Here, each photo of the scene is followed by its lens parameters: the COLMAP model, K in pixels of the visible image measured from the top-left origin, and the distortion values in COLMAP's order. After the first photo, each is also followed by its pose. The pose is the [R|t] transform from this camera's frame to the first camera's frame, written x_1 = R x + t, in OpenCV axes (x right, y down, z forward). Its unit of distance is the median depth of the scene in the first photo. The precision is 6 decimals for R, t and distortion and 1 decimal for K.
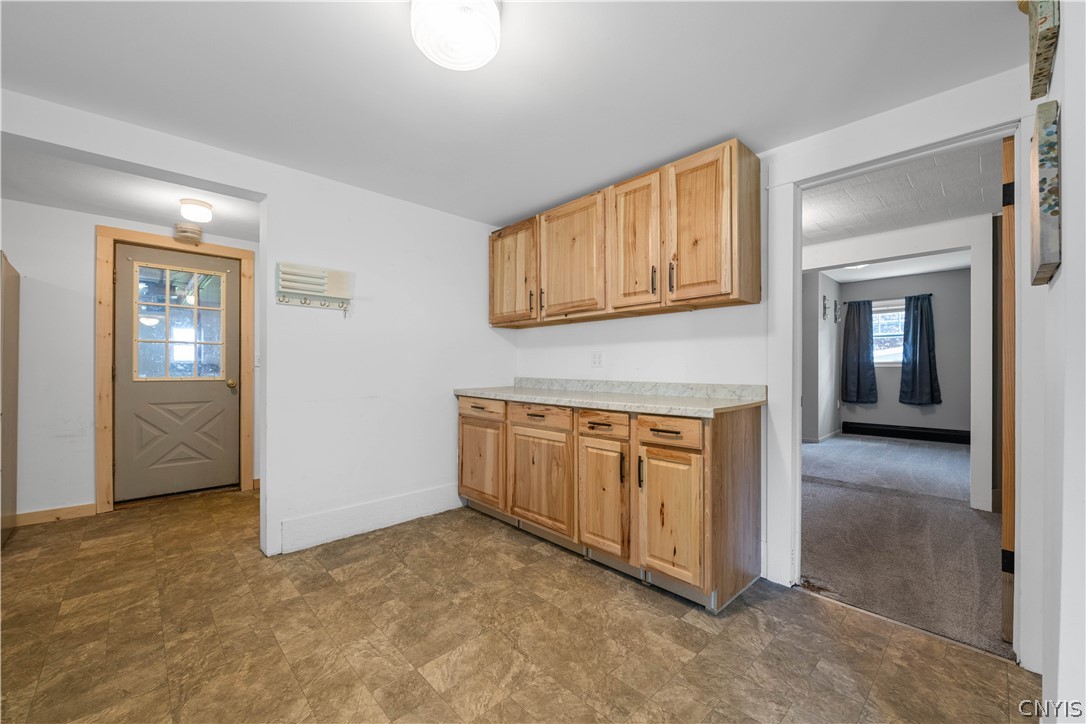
lens RADIAL K [[430.7, 0, 544.1], [0, 430.7, 365.9], [0, 0, 1]] dist [-0.002752, -0.001238]
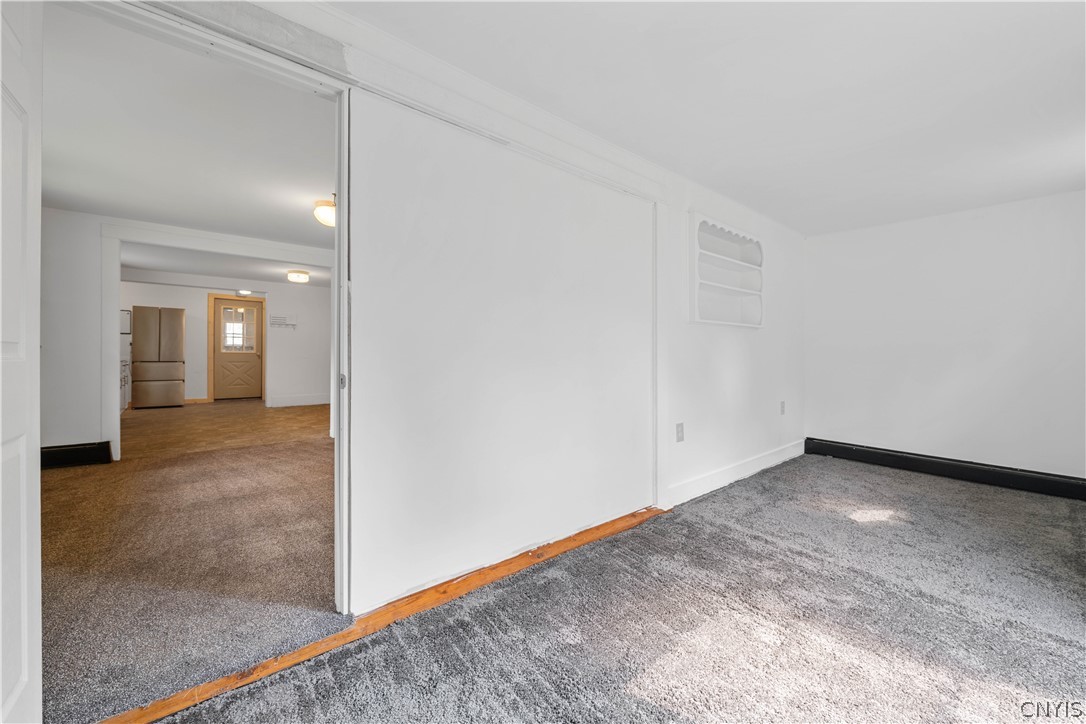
lens RADIAL K [[430.7, 0, 547.3], [0, 430.7, 355.1], [0, 0, 1]] dist [-0.002752, -0.001238]
pose [[0.998192, 0.009265, -0.059381, 1.451526], [-0.008881, 0.999938, 0.006726, 0.019891], [0.059440, -0.006187, 0.998213, -1.840446]]
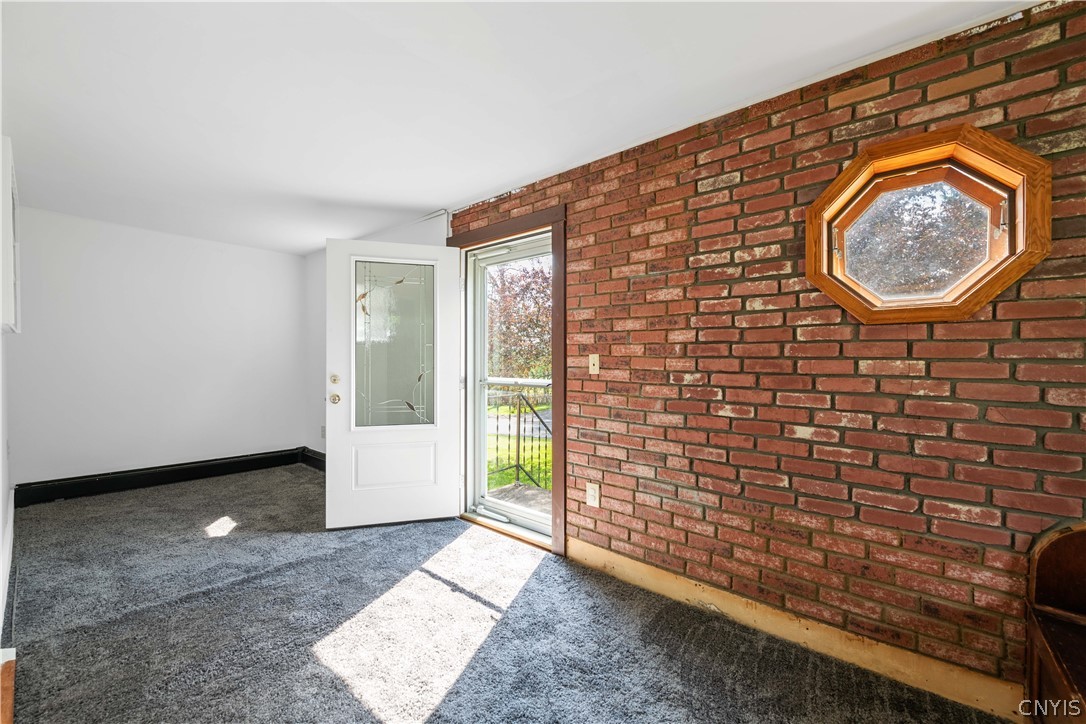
lens RADIAL K [[430.7, 0, 536.4], [0, 430.7, 364.0], [0, 0, 1]] dist [-0.002752, -0.001238]
pose [[-0.102422, -0.003775, 0.994734, 0.955365], [-0.003635, 0.999988, 0.003421, -0.005866], [-0.994734, -0.003266, -0.102434, -1.343180]]
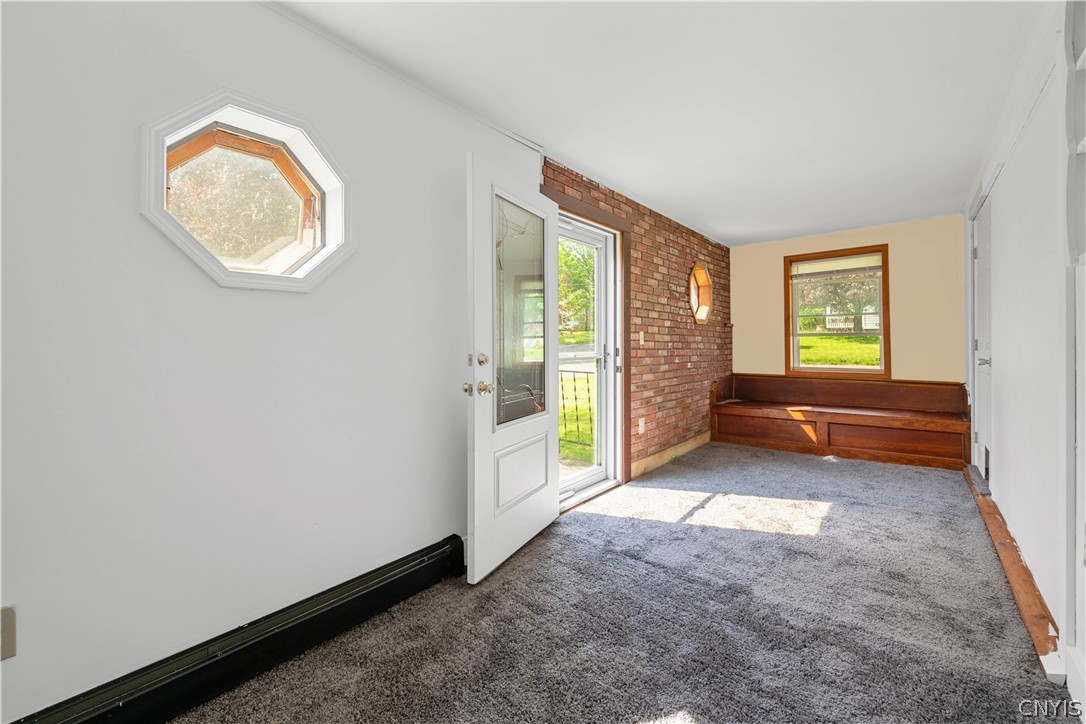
lens RADIAL K [[430.7, 0, 551.4], [0, 430.7, 335.9], [0, 0, 1]] dist [-0.002752, -0.001238]
pose [[-0.993829, 0.003062, -0.110882, 2.490841], [0.004523, 0.999906, -0.012931, 0.008182], [0.110832, -0.013353, -0.993749, -0.054133]]
